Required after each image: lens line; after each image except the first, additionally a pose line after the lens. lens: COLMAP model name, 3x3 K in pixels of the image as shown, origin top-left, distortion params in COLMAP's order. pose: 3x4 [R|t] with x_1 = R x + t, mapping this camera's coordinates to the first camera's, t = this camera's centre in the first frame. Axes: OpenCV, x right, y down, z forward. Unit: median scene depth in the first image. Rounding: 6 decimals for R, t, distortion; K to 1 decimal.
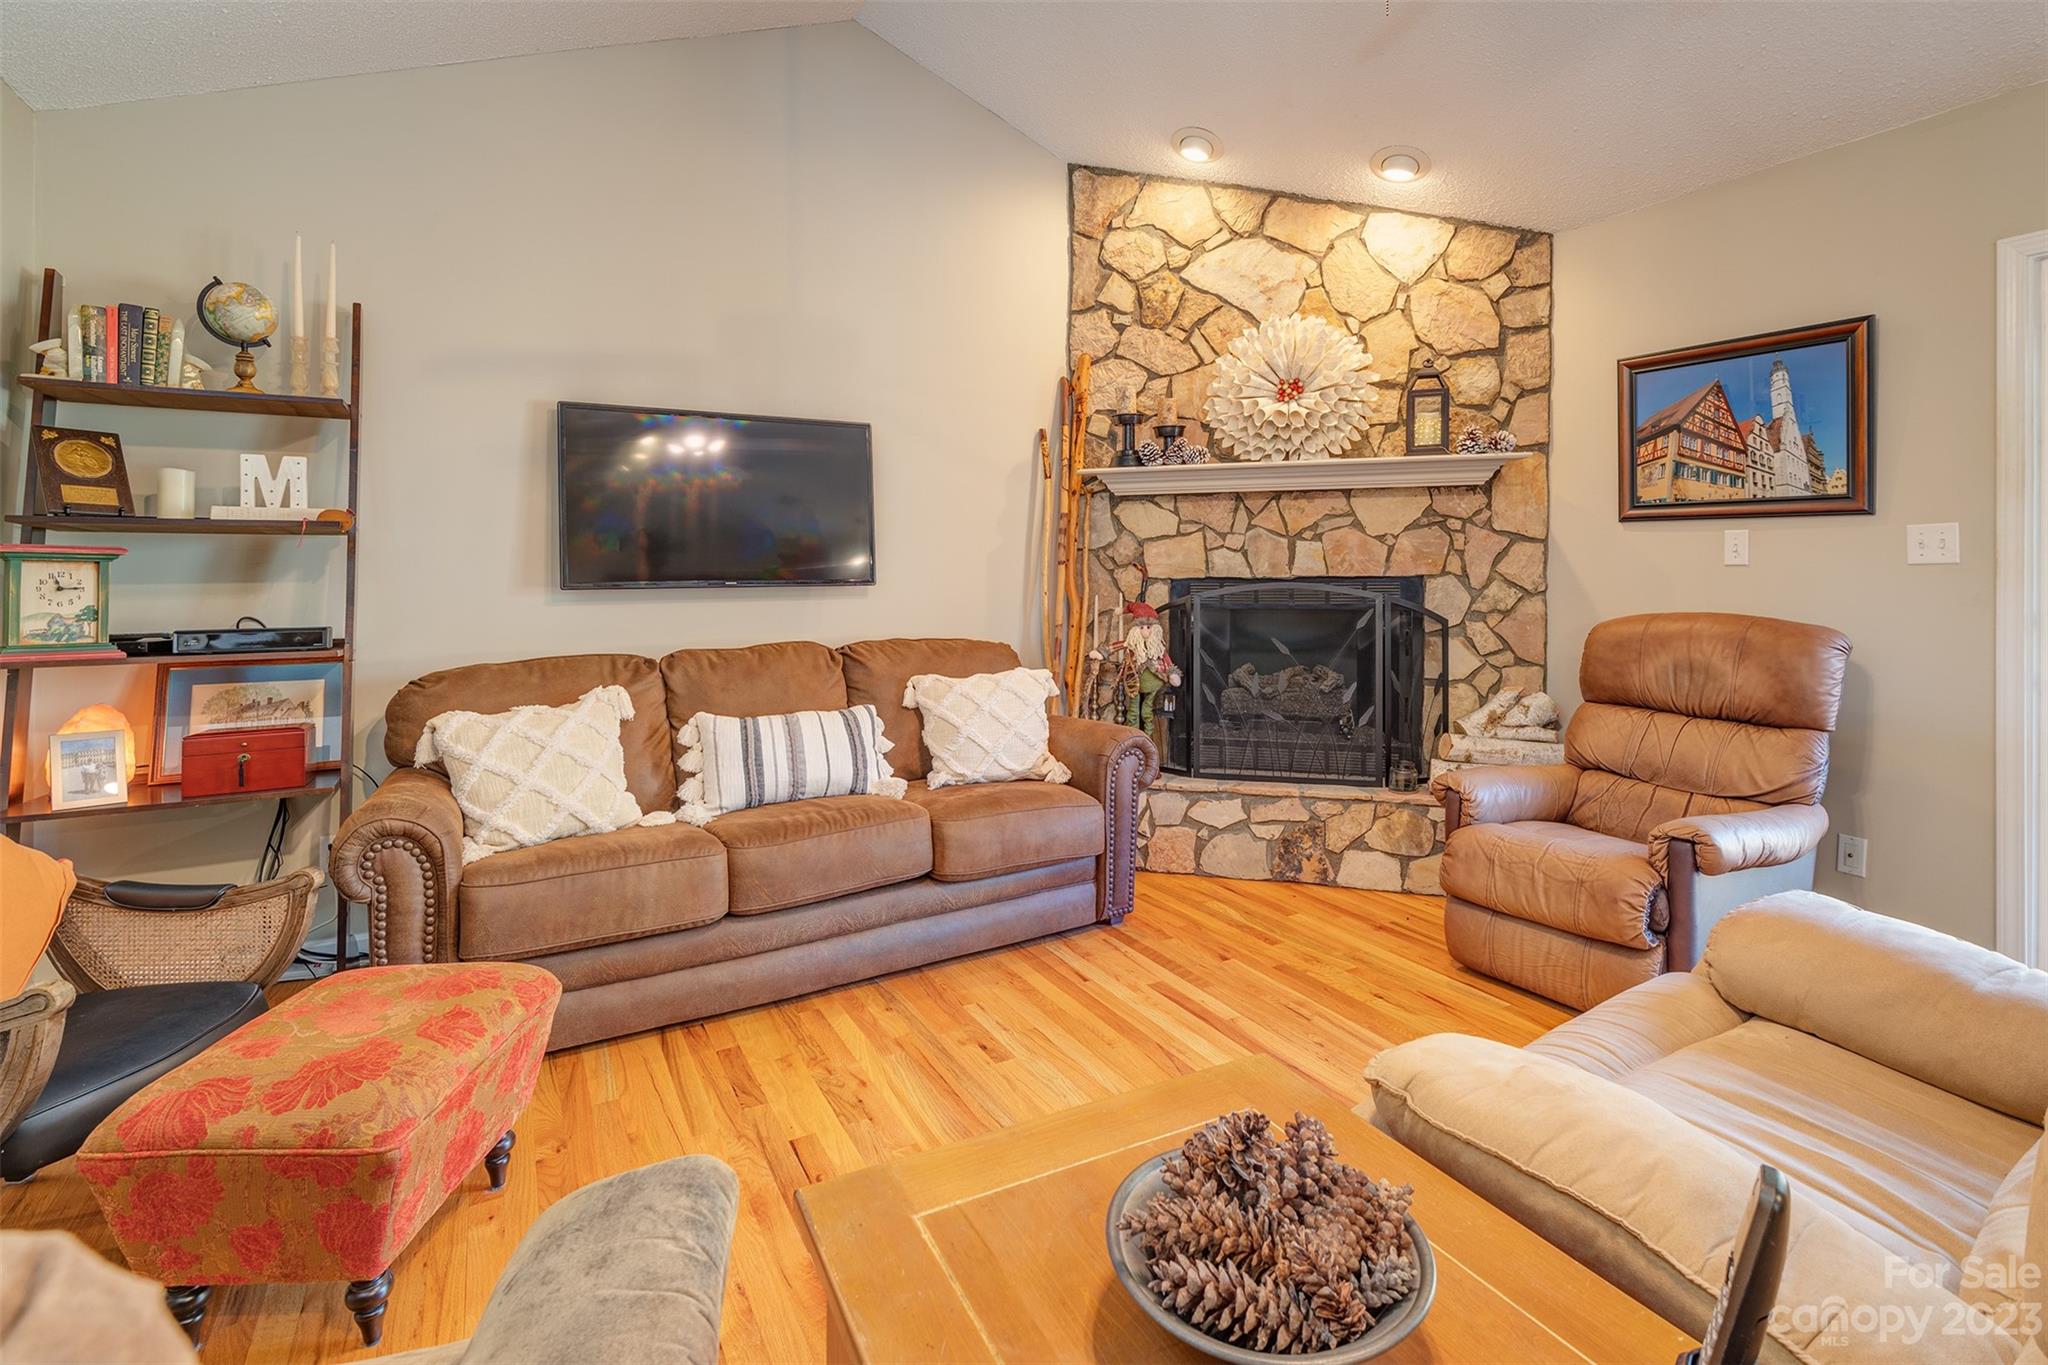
lens RADIAL K [[971.2, 0, 1027.7], [0, 971.2, 579.5], [0, 0, 1]] dist [0.029513, -0.016479]
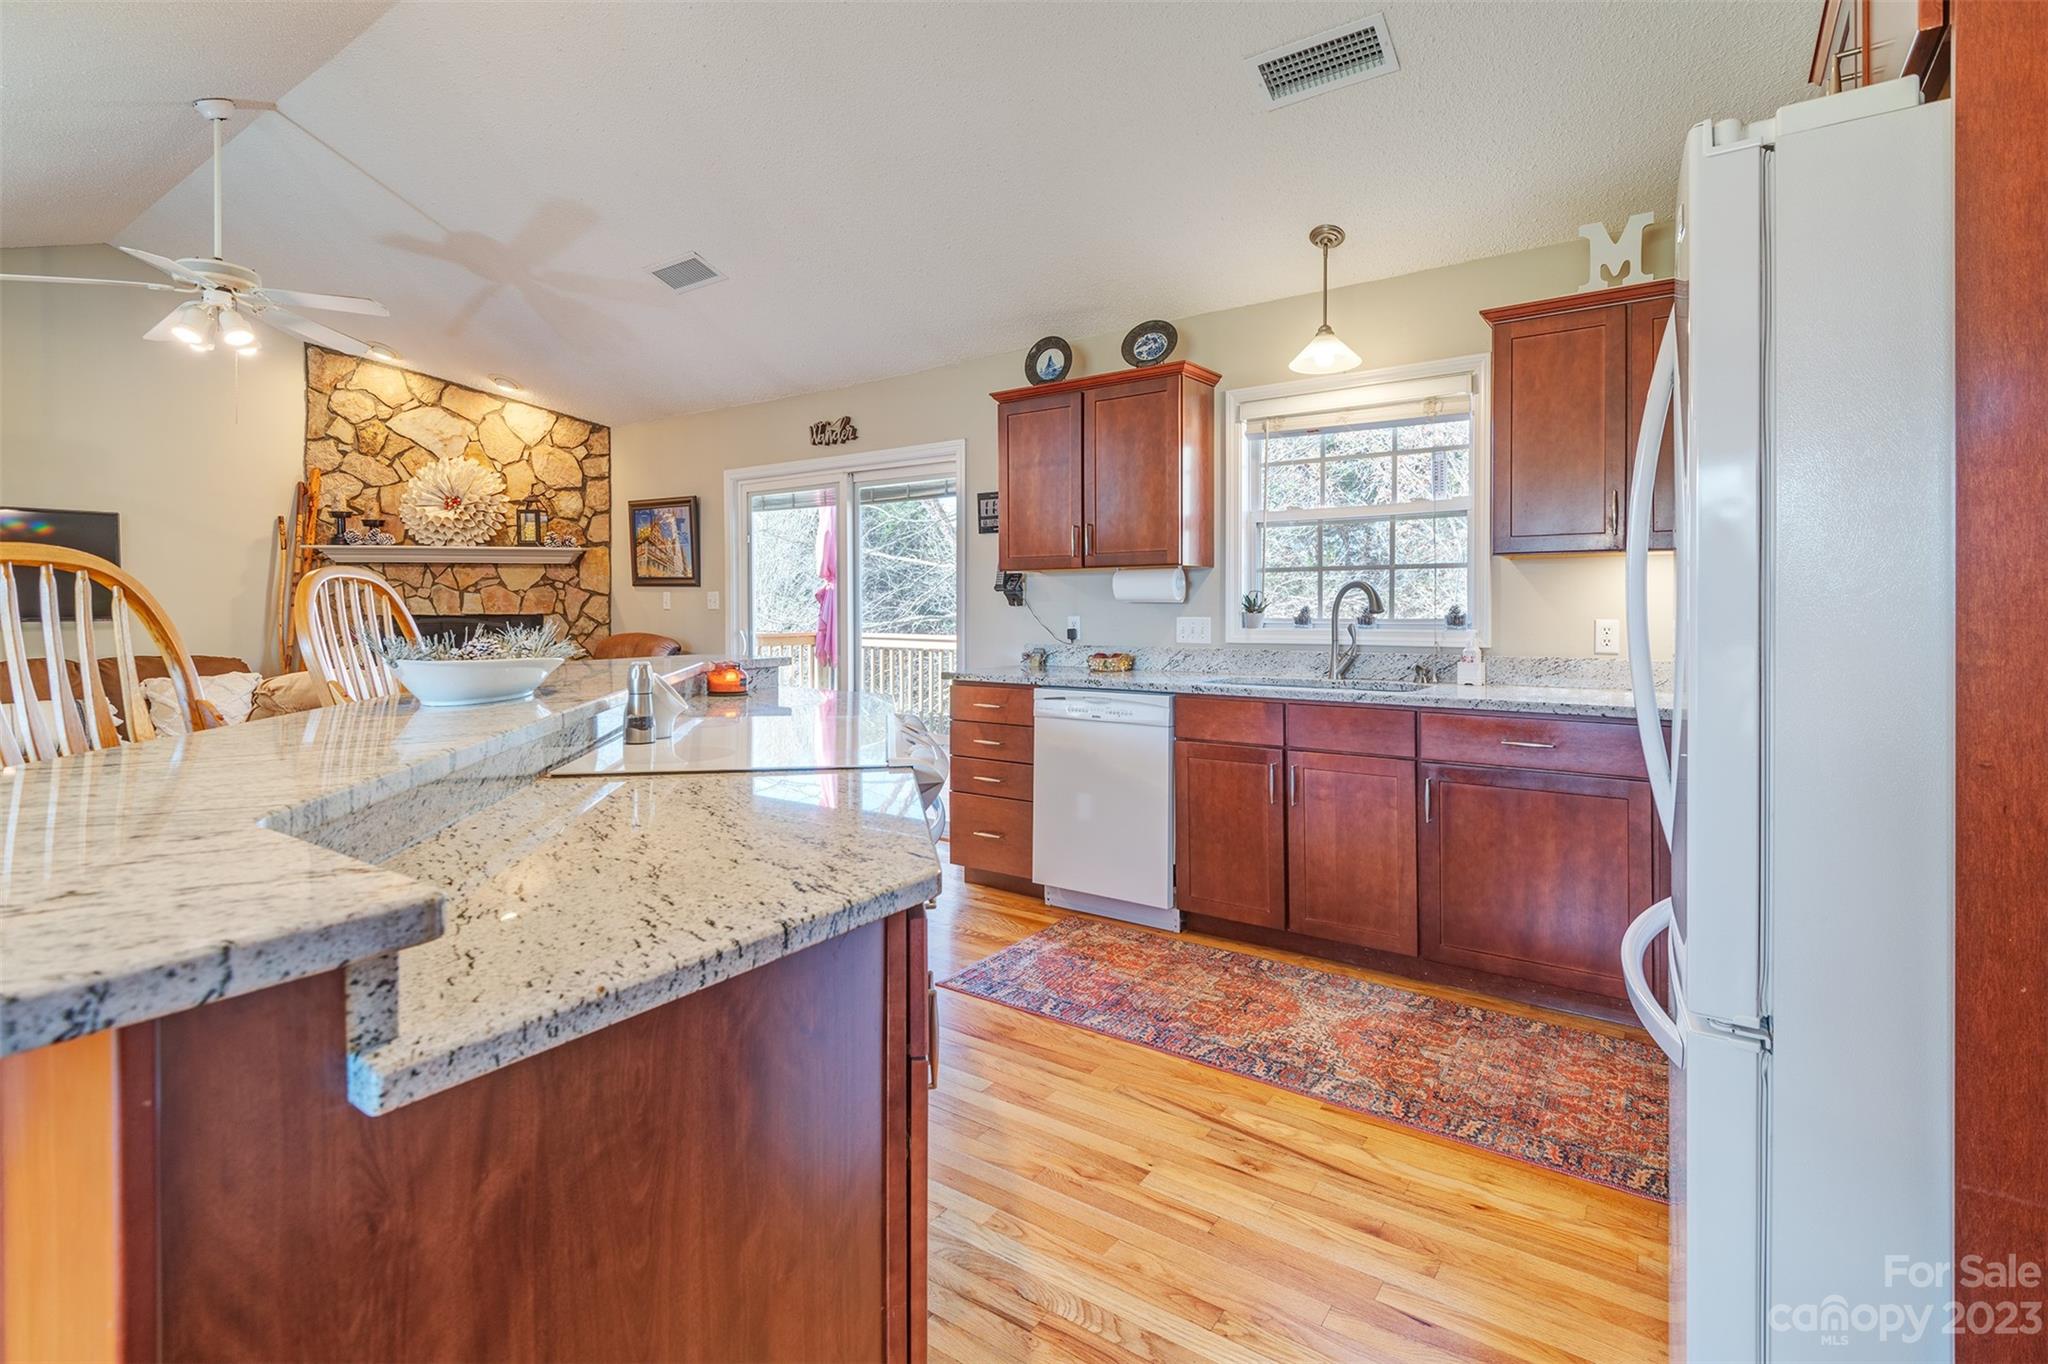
lens RADIAL K [[957.2, 0, 1031.9], [0, 957.2, 621.3], [0, 0, 1]] dist [0.043112, -0.035511]
pose [[0.901999, -0.002849, 0.431730, 0.452641], [-0.000894, 0.999964, 0.008468, -0.006594], [-0.431738, -0.008024, 0.901963, -0.937082]]
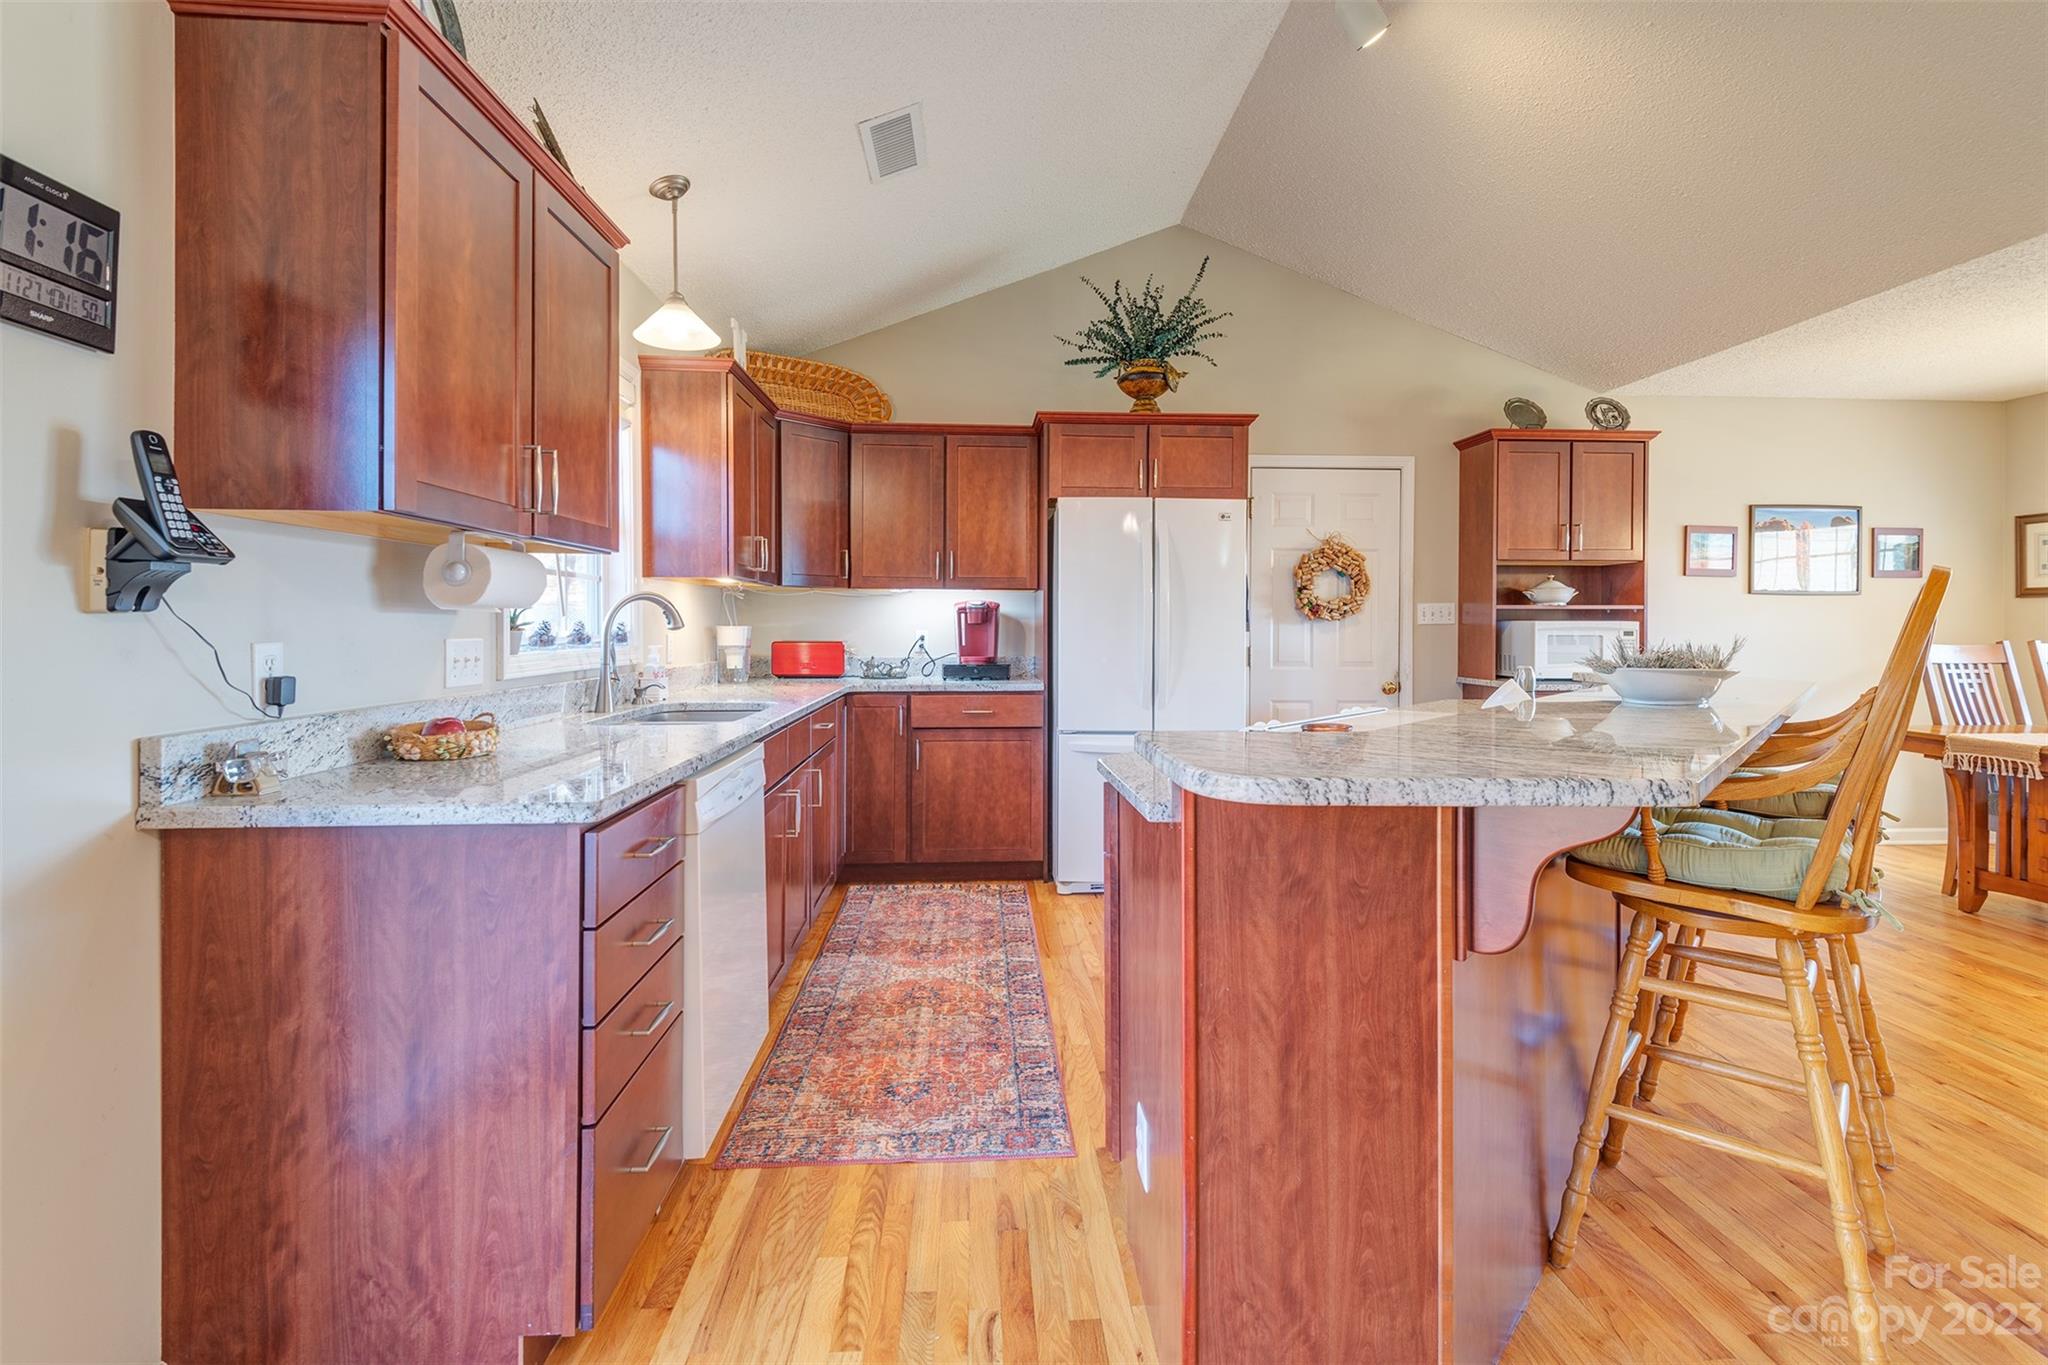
lens RADIAL K [[951.7, 0, 1032.0], [0, 951.7, 634.0], [0, 0, 1]] dist [0.037850, -0.025031]
pose [[-0.900602, 0.000362, 0.434644, 0.504861], [0.006014, 0.999914, 0.011628, -0.009209], [-0.434602, 0.013086, -0.900527, 0.346362]]
